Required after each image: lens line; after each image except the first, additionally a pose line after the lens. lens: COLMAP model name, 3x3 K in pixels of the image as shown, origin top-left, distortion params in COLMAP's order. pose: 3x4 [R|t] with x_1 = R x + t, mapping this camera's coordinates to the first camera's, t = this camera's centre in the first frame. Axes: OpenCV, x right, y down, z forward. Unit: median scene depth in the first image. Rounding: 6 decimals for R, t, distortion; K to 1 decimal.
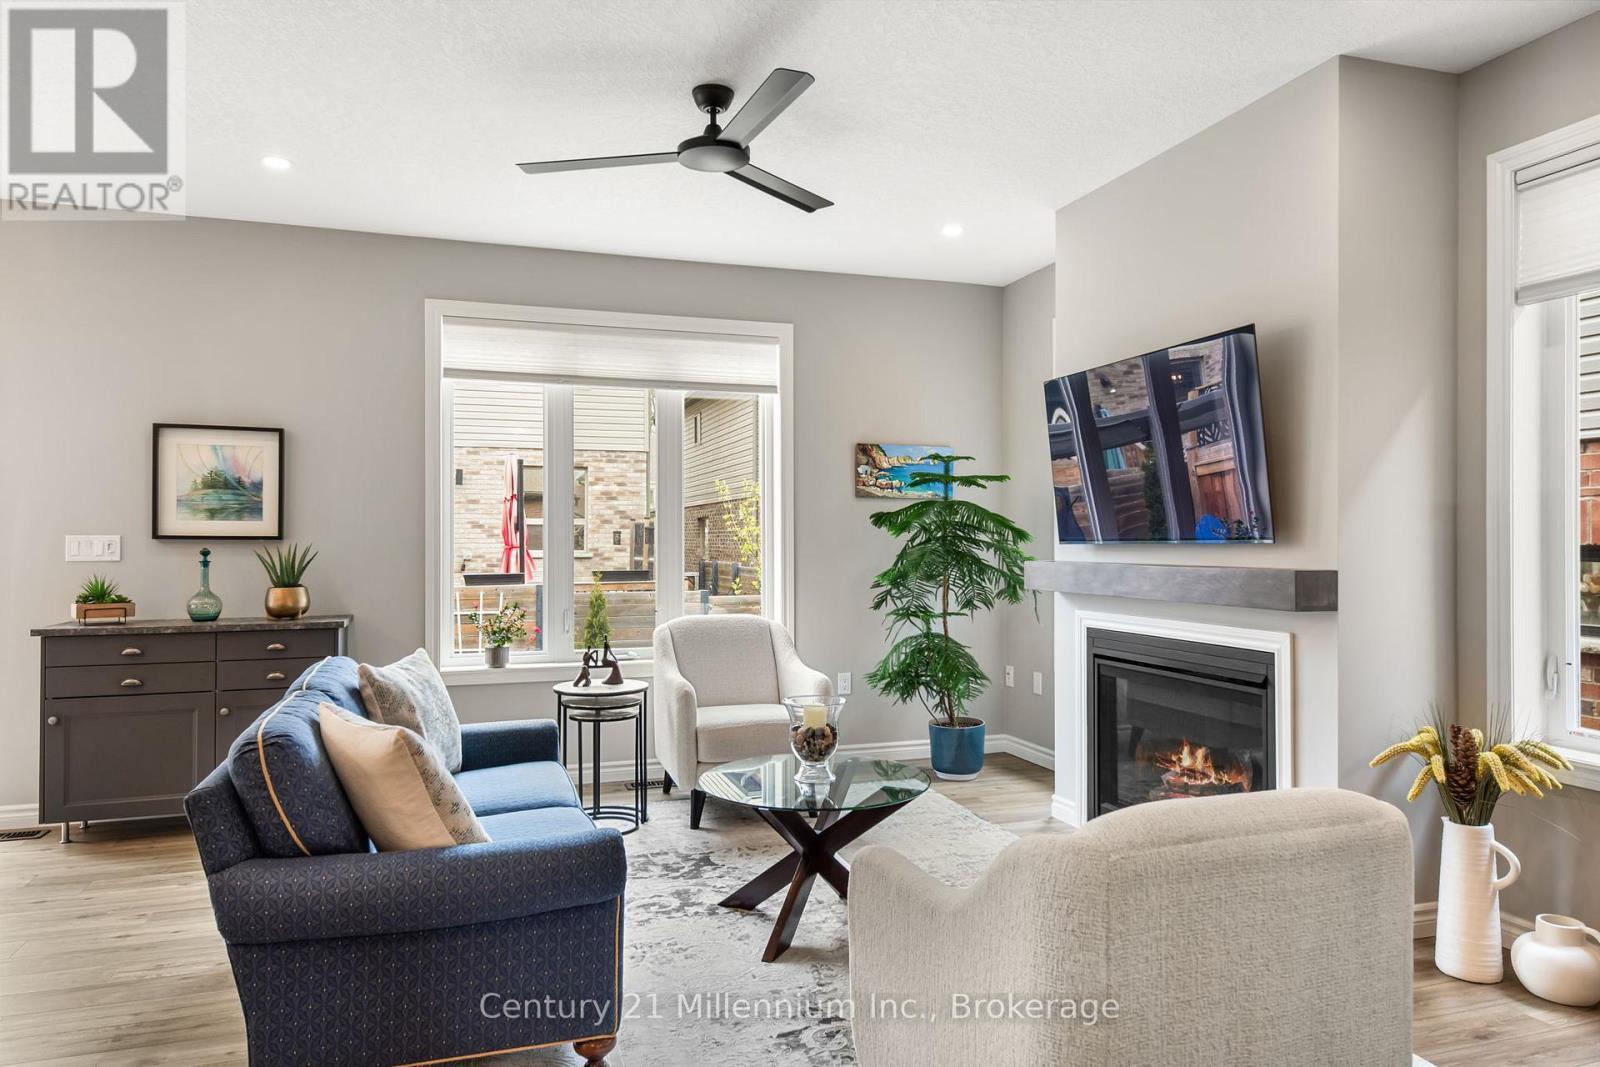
lens RADIAL K [[1025.1, 0, 800.3], [0, 1025.1, 535.2], [0, 0, 1]] dist [0.005642, 0.005370]
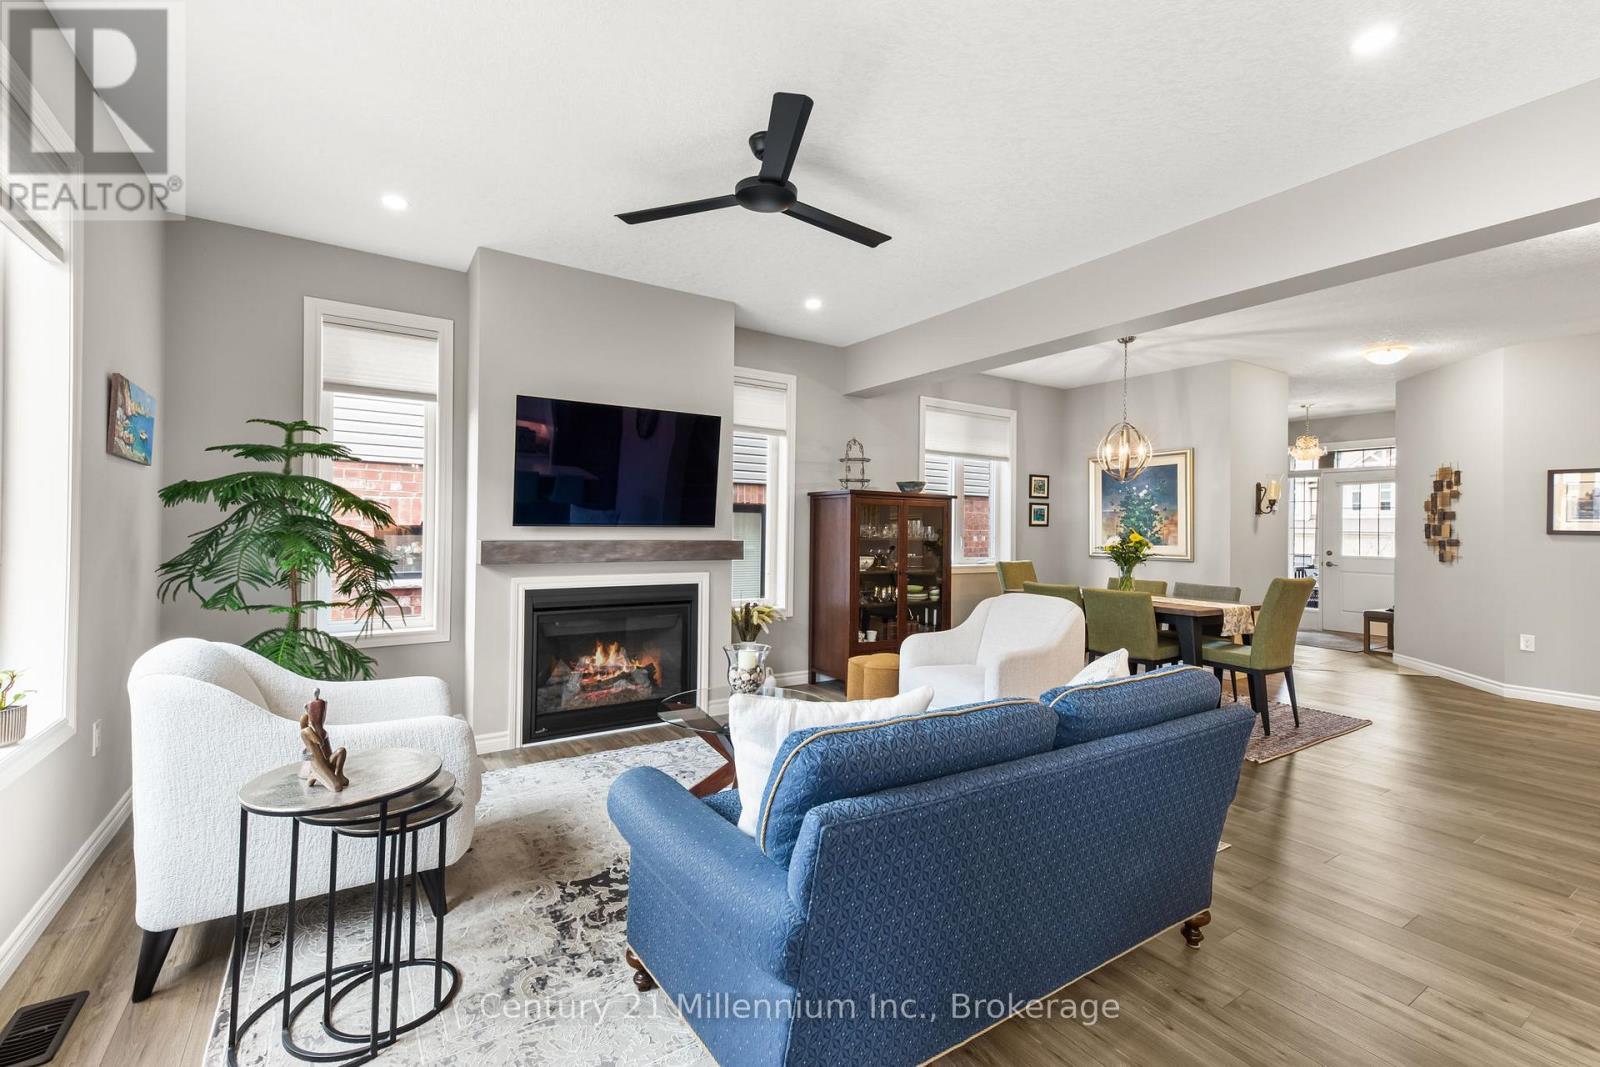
lens RADIAL K [[686.8, 0, 799.2], [0, 686.8, 521.3], [0, 0, 1]] dist [0.025207, 0.000781]
pose [[-0.254771, 0.007038, 0.966976, -0.627922], [-0.016750, 0.999791, -0.011690, 0.005964], [-0.966856, -0.019175, -0.254600, 0.849471]]
